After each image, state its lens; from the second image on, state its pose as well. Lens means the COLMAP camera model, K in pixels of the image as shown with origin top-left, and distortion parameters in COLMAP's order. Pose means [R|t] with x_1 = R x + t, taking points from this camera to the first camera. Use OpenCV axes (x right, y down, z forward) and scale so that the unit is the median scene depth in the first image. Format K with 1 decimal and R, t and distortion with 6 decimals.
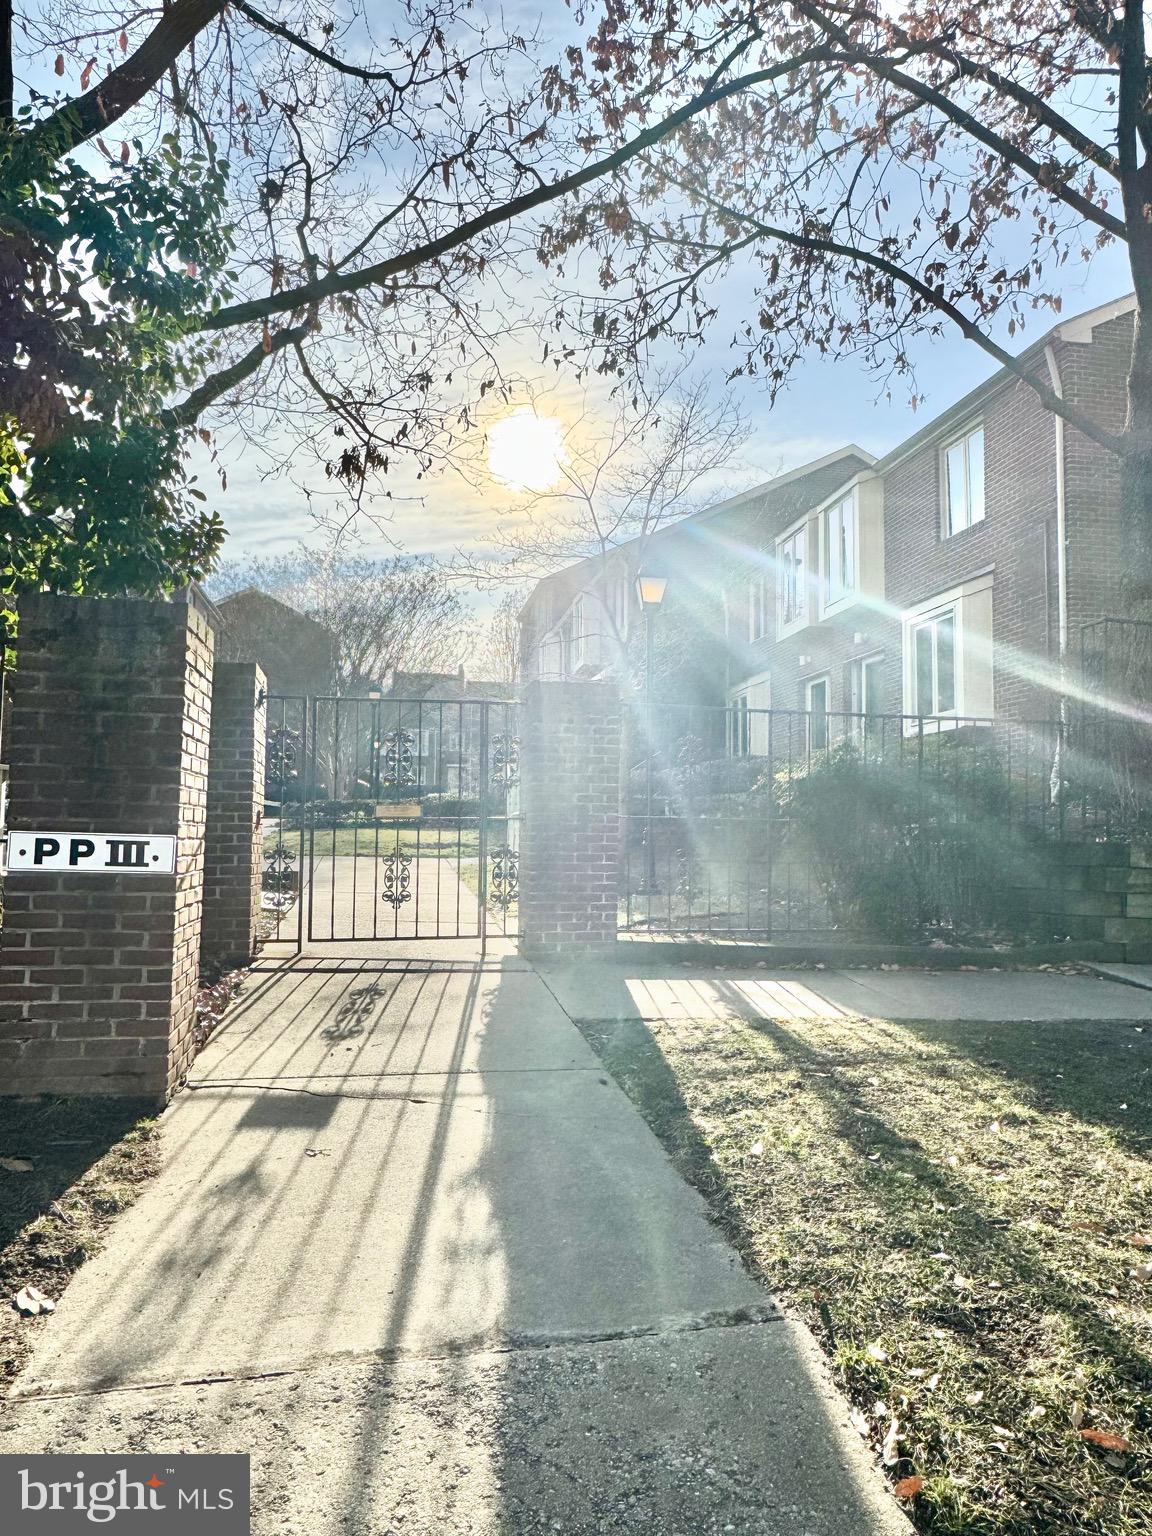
lens RADIAL K [[969.3, 0, 576.4], [0, 969.3, 768.3], [0, 0, 1]] dist [-0.002905, 0.001758]
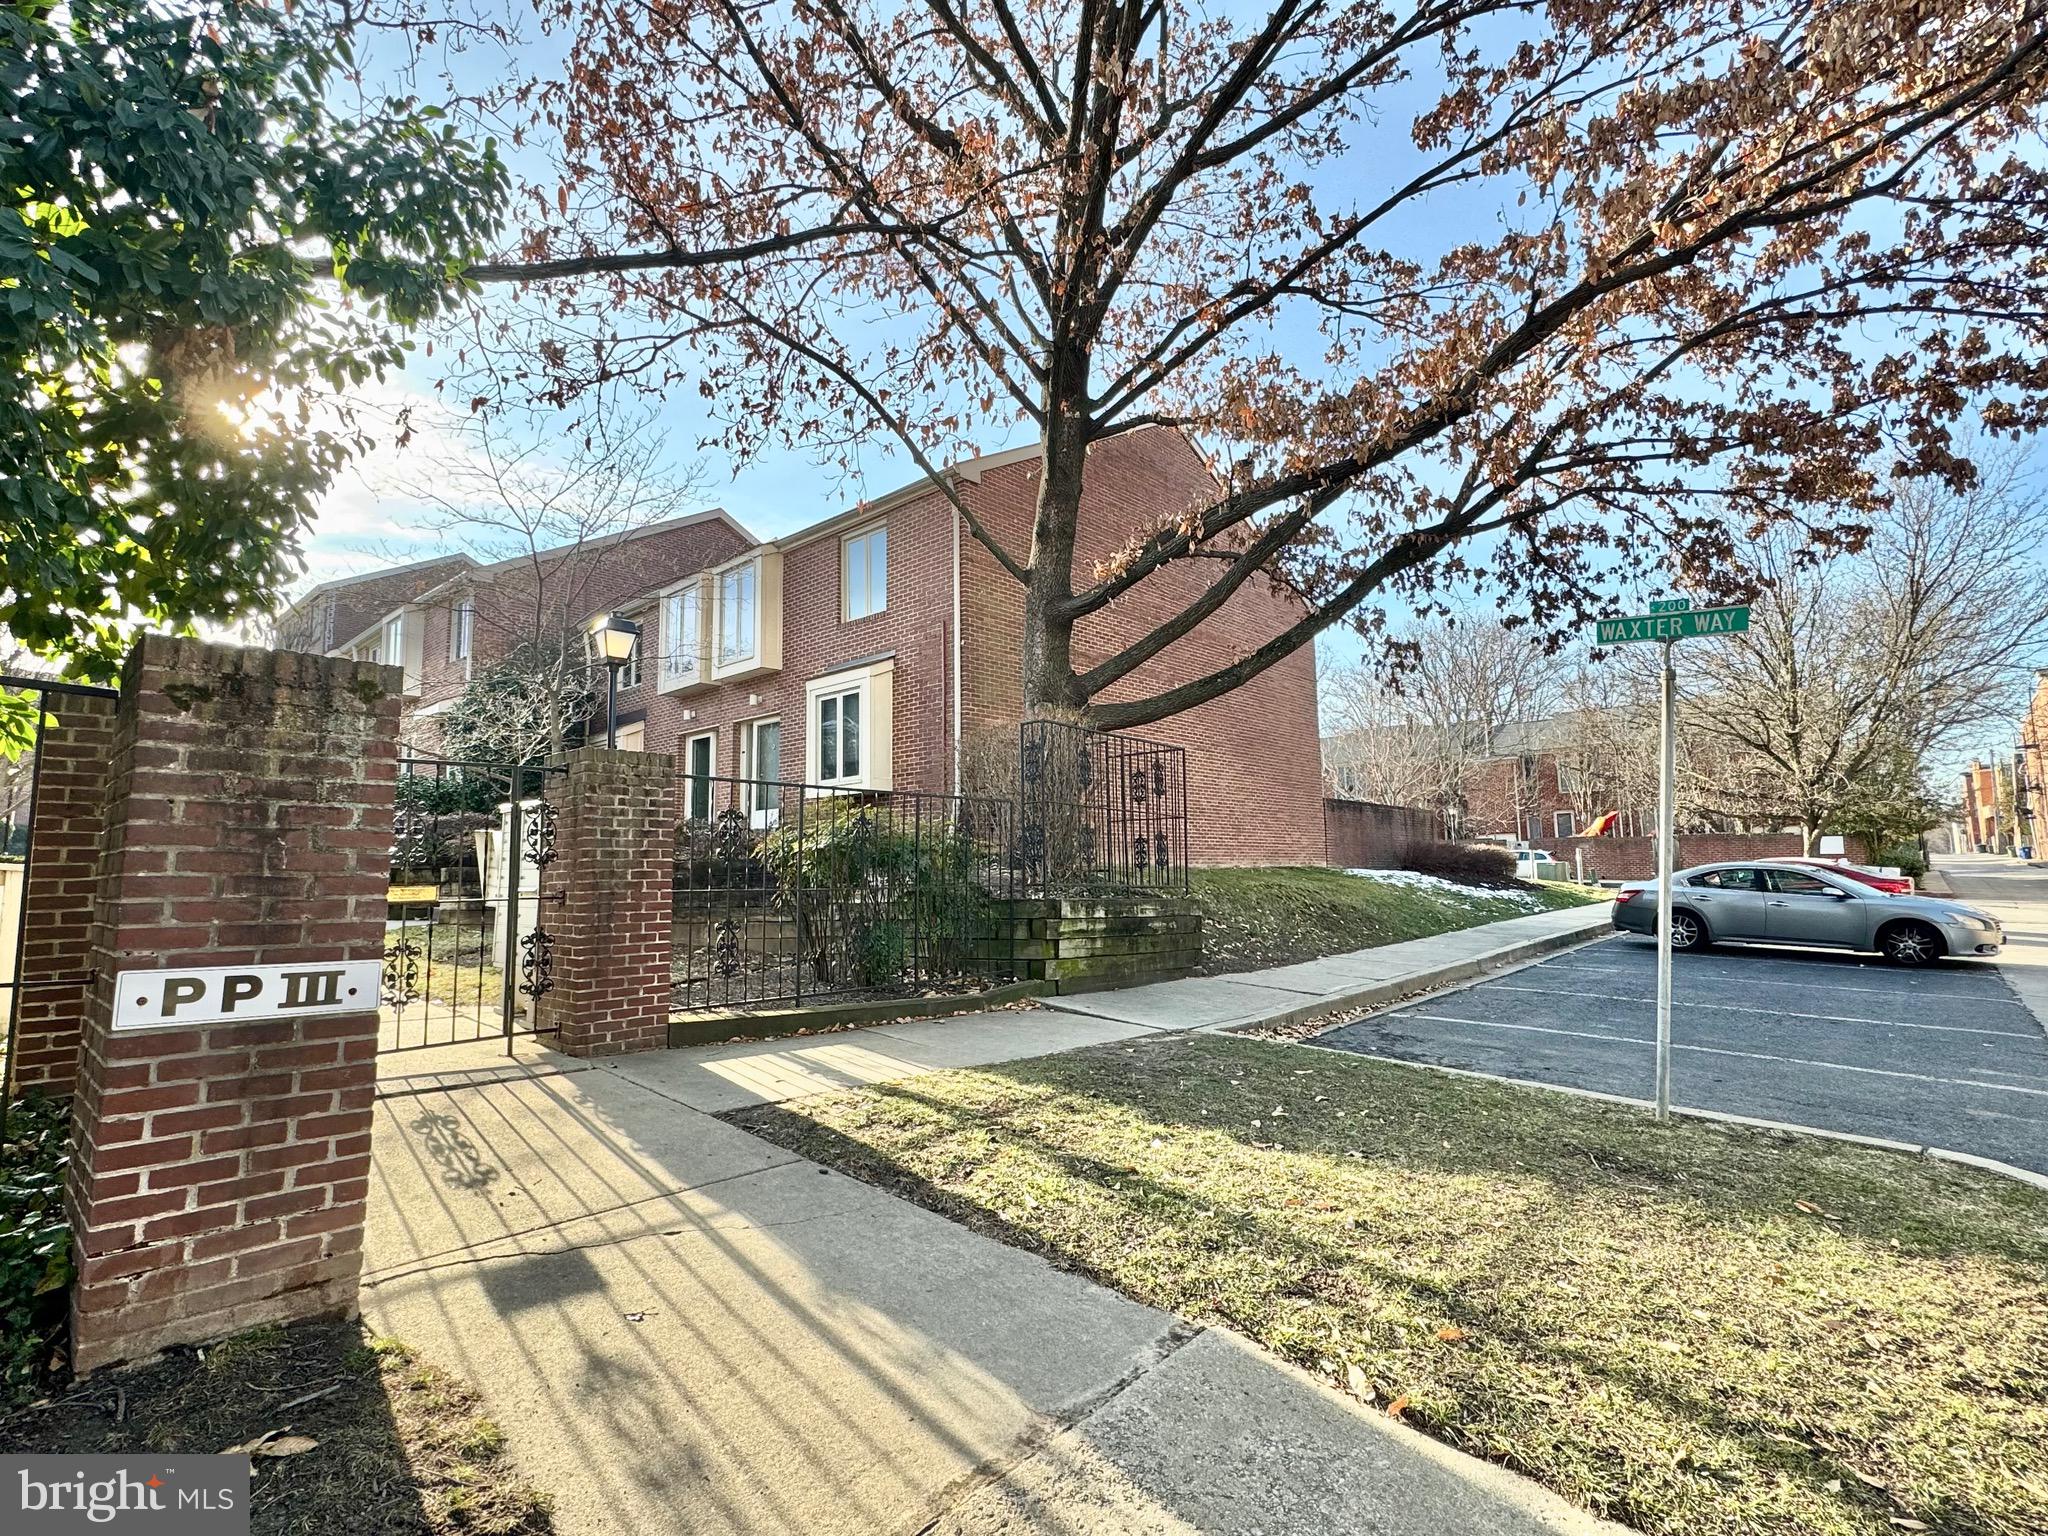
lens RADIAL K [[933.7, 0, 1024.2], [0, 933.7, 775.6], [0, 0, 1]] dist [-0.001966, -0.000672]
pose [[0.816136, 0.042434, 0.576299, -0.444240], [-0.015569, 0.998553, -0.051477, -0.050600], [-0.577650, 0.033040, 0.815616, 0.079580]]
